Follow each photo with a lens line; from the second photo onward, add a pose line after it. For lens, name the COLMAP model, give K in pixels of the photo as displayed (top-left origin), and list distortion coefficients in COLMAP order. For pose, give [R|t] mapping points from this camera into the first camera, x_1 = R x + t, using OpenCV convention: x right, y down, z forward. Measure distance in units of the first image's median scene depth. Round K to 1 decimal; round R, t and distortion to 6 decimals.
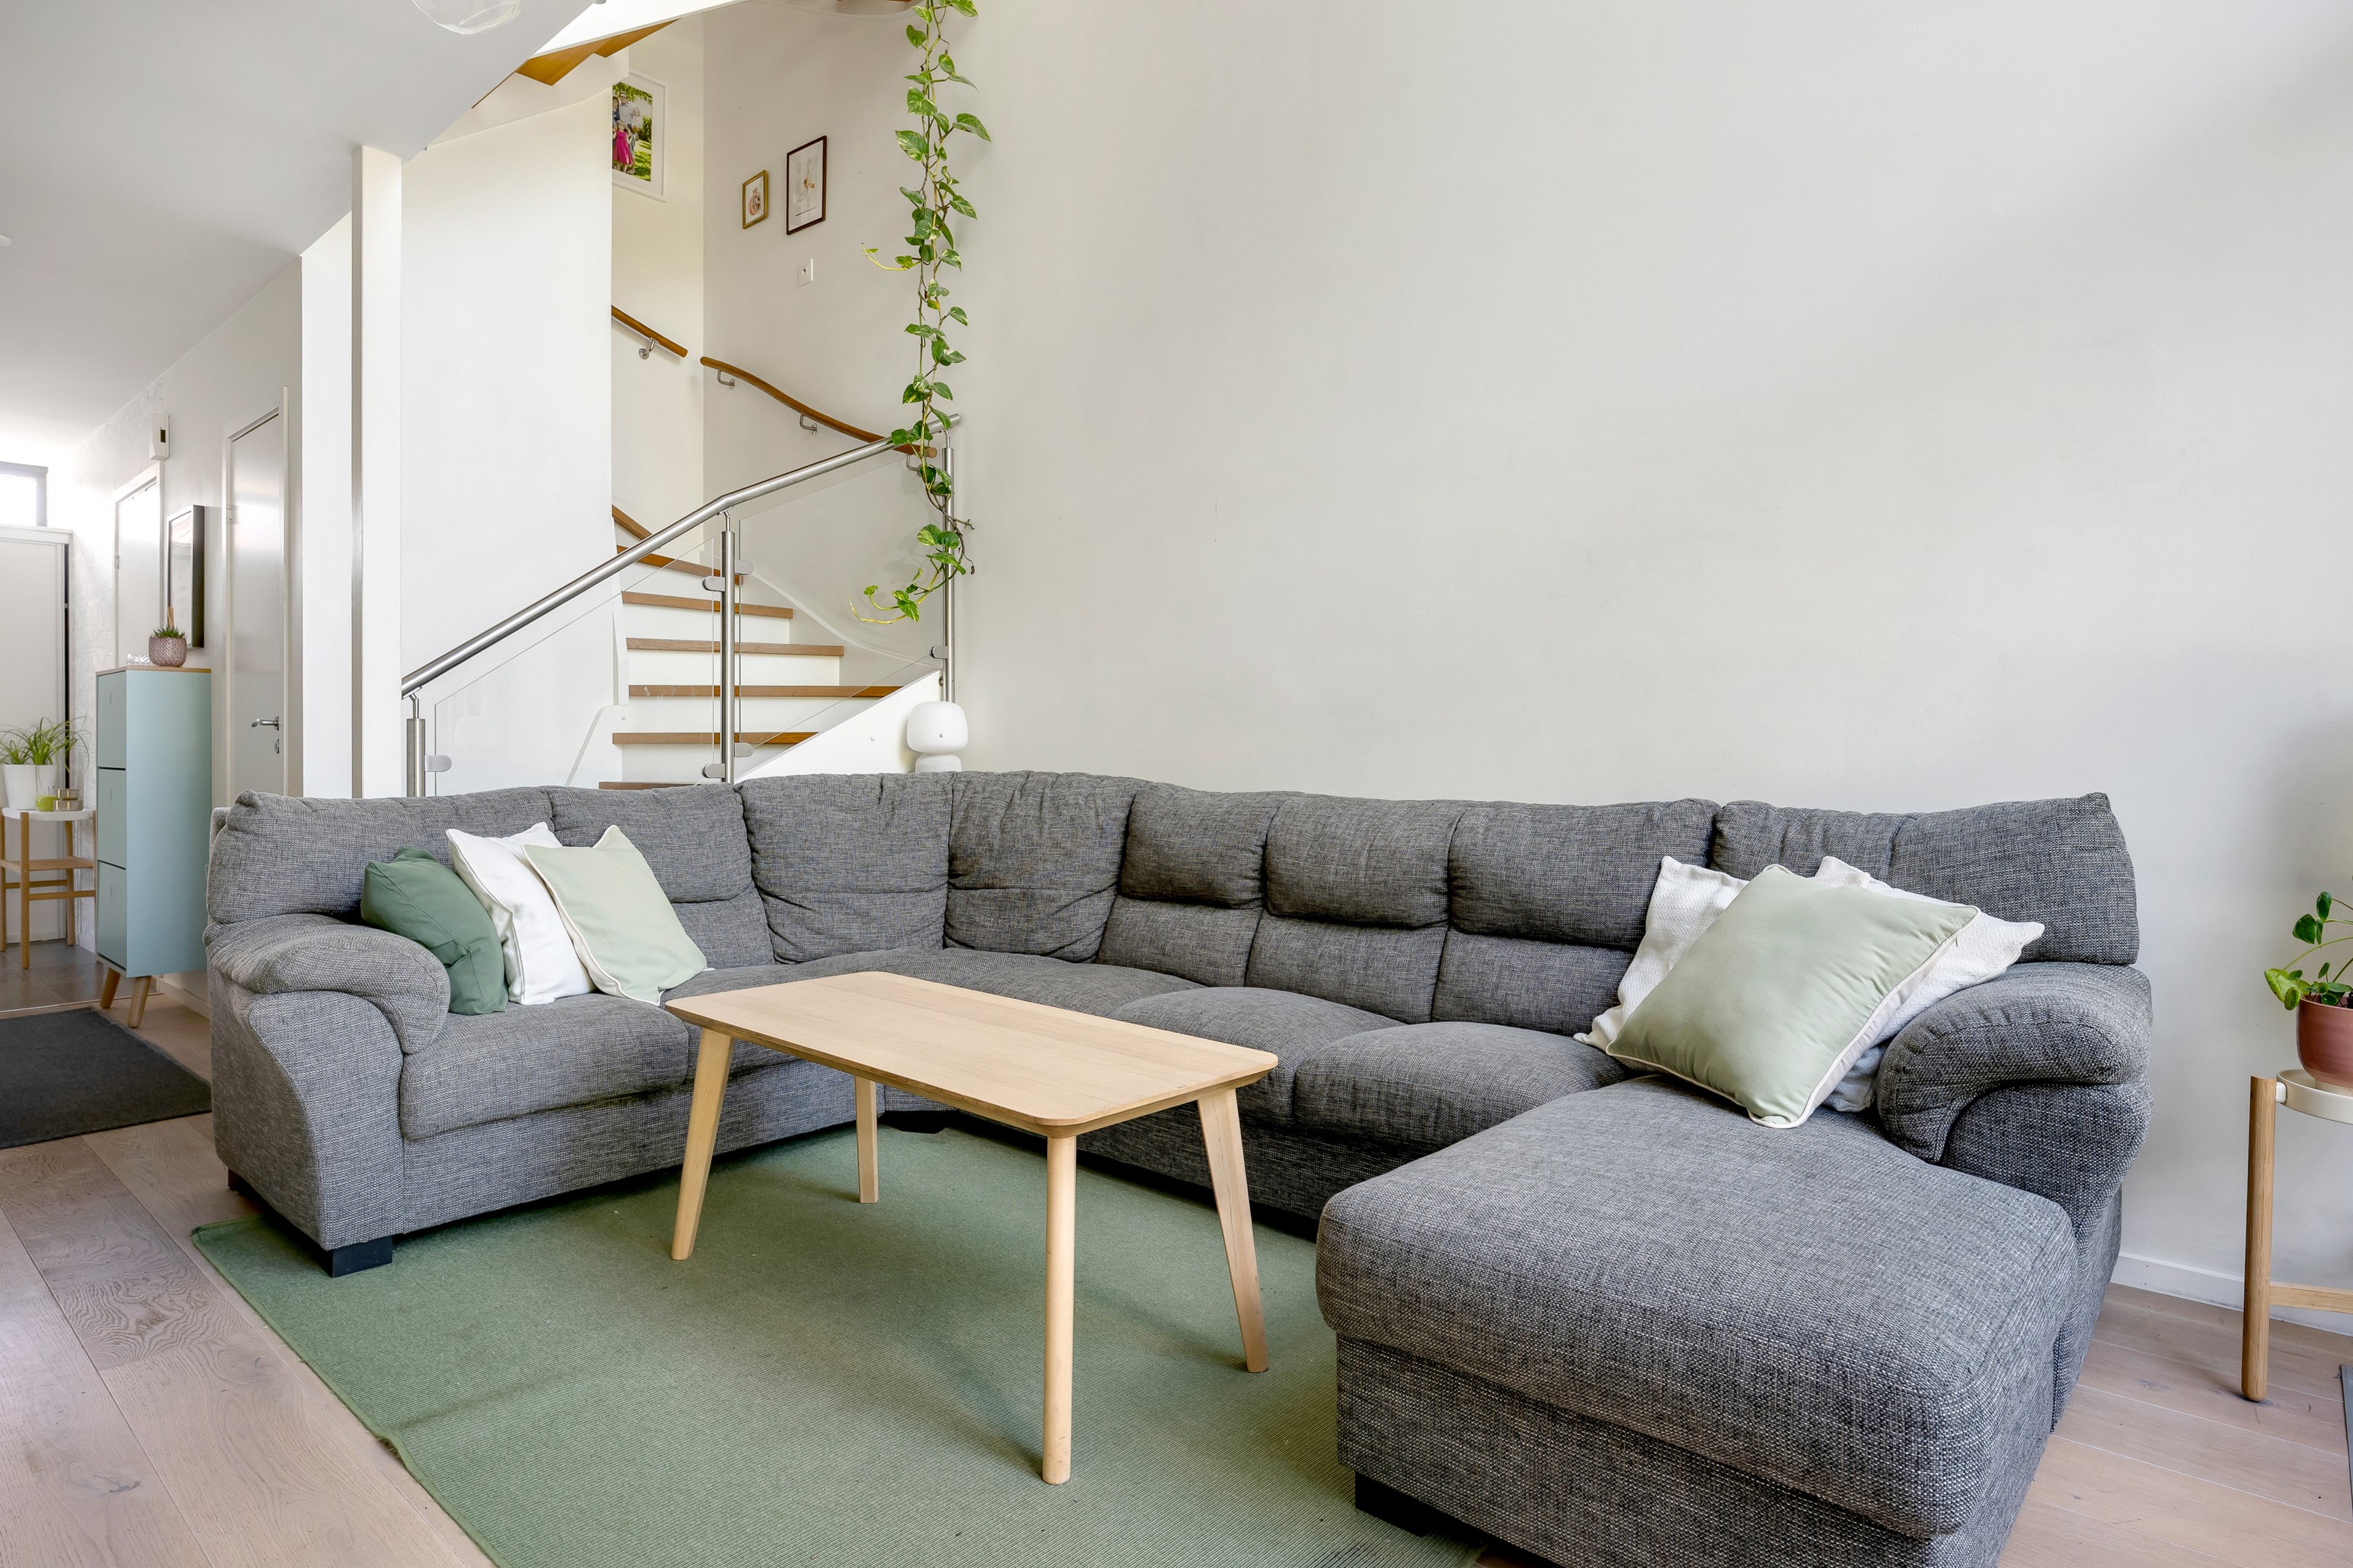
lens RADIAL K [[1279.4, 0, 1167.2], [0, 1279.4, 749.0], [0, 0, 1]] dist [-0.003585, -0.001019]
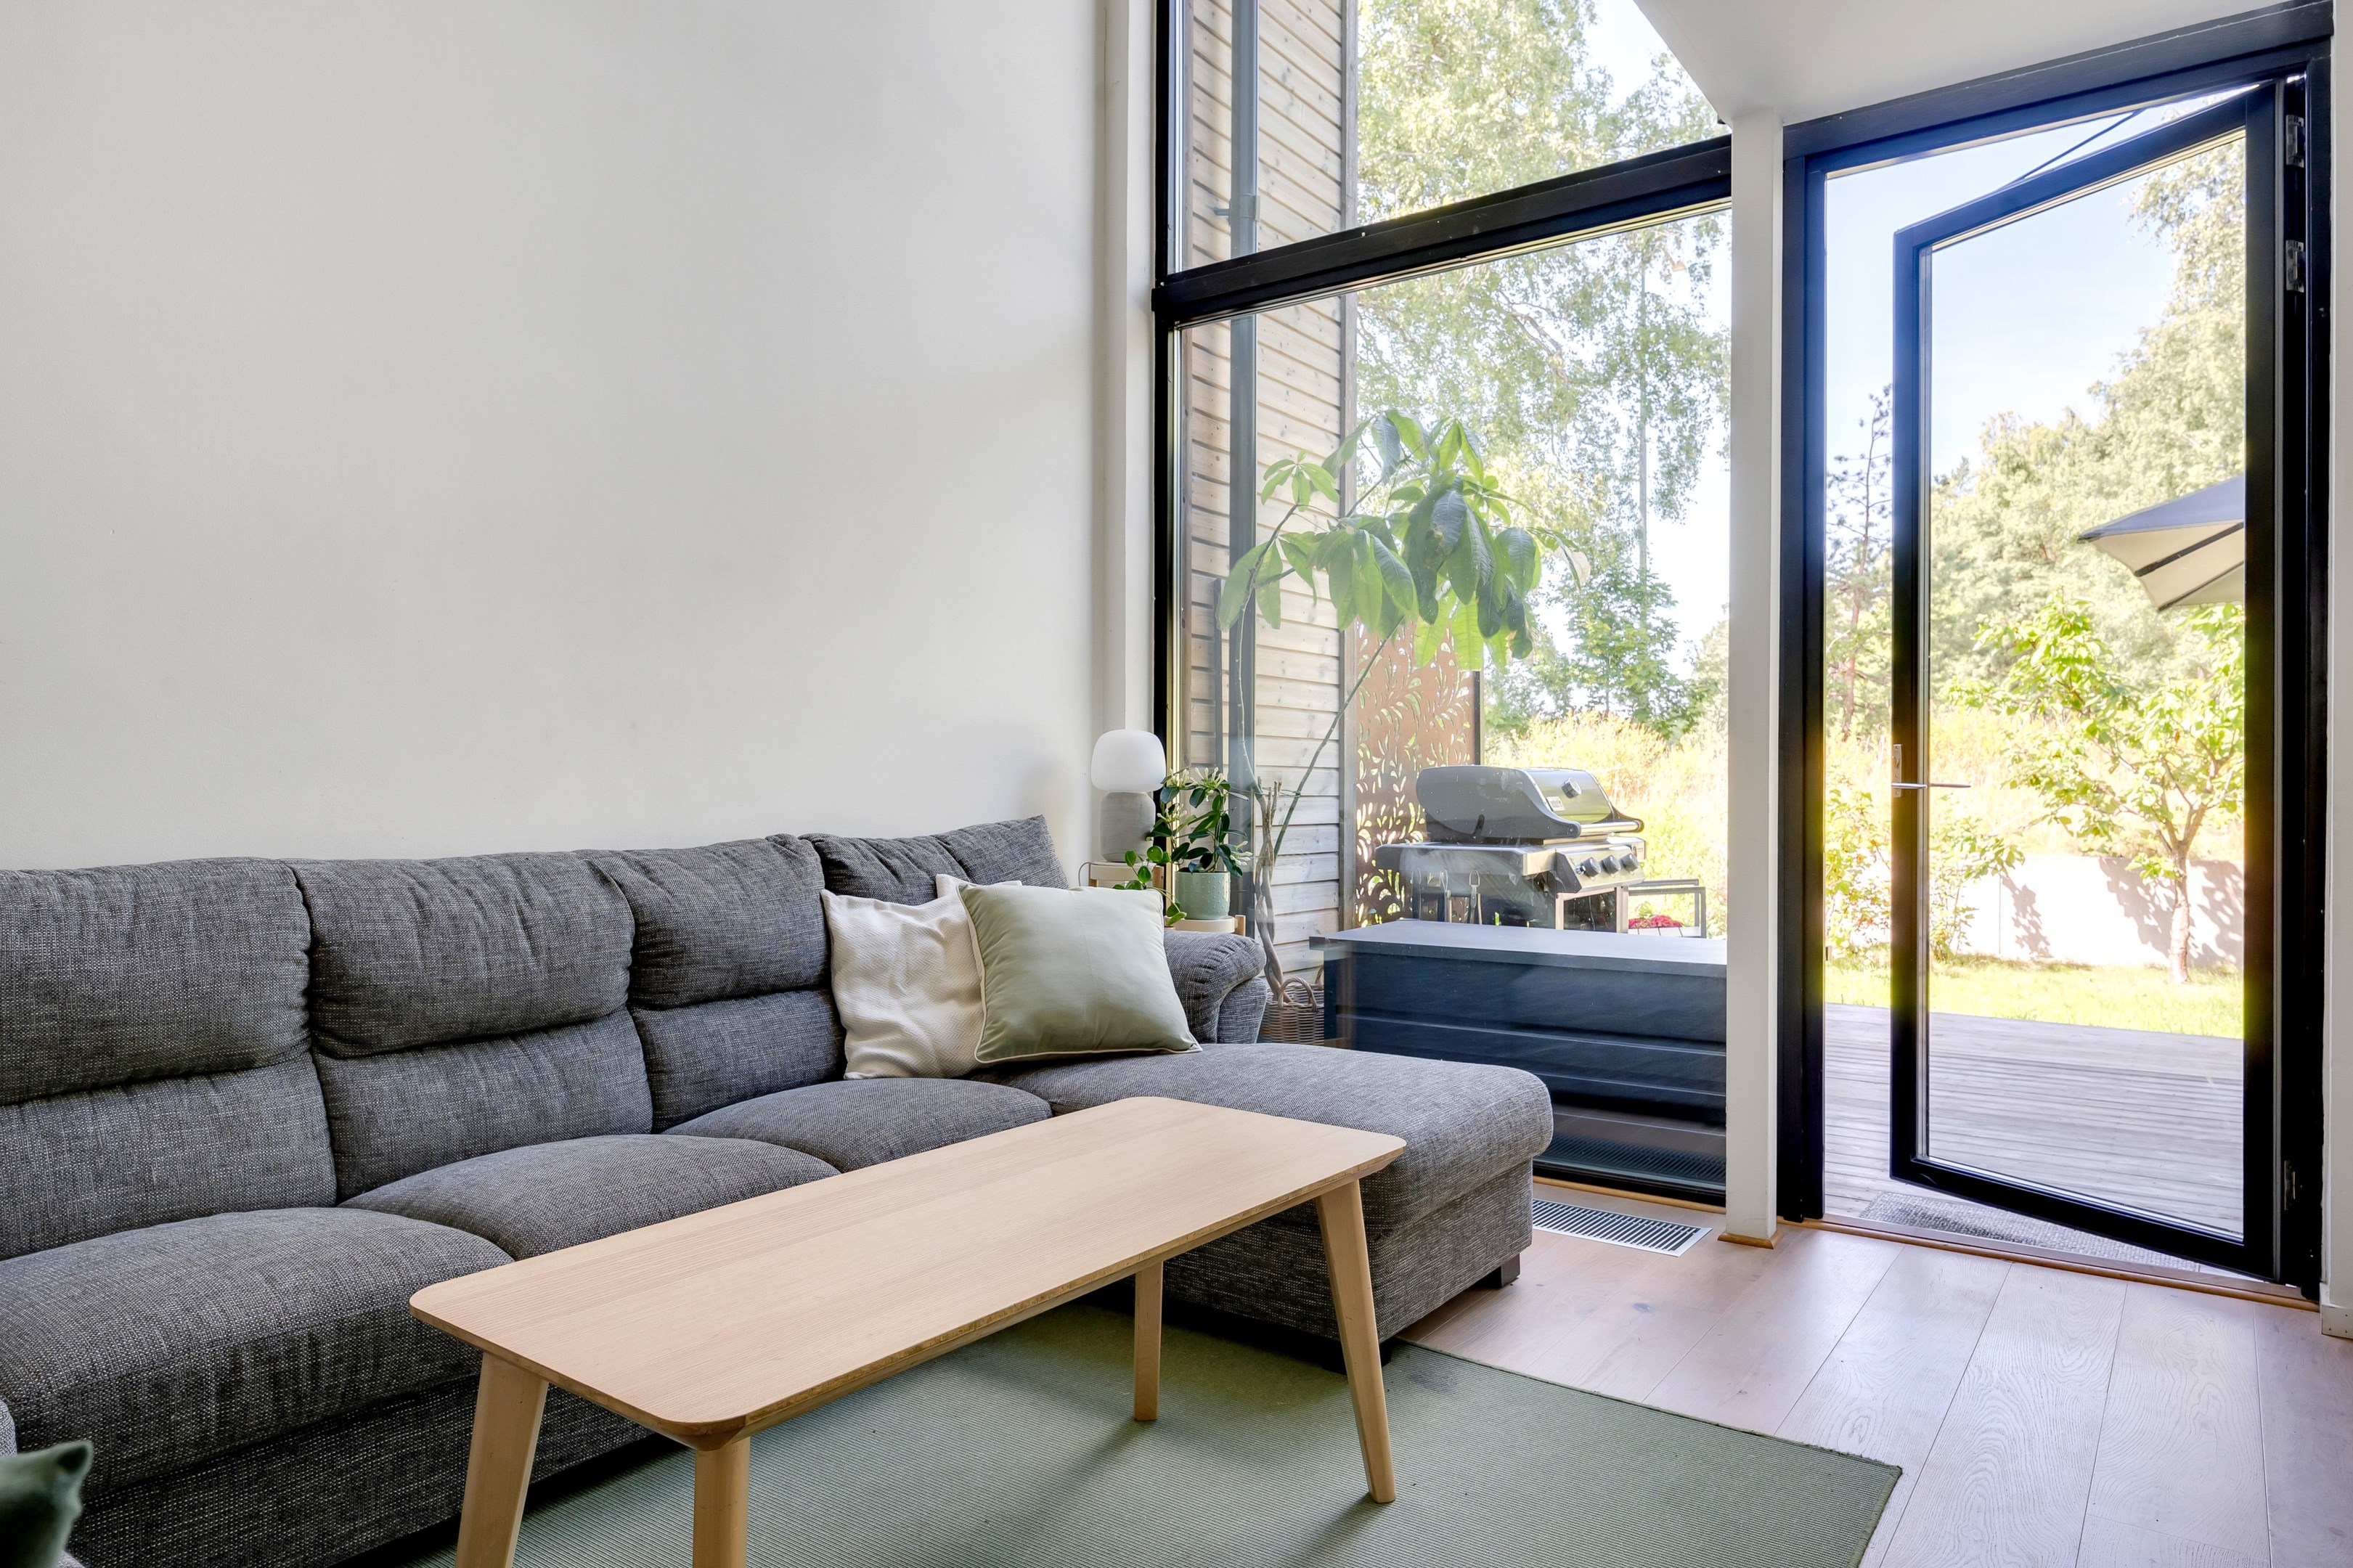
lens RADIAL K [[1473.4, 0, 1176.5], [0, 1473.4, 786.2], [0, 0, 1]] dist [0.002873, -0.006745]
pose [[-0.117130, -0.003574, 0.993110, -0.839583], [-0.005491, 0.999981, 0.002951, -0.004432], [-0.993101, -0.005108, -0.117147, 0.884816]]
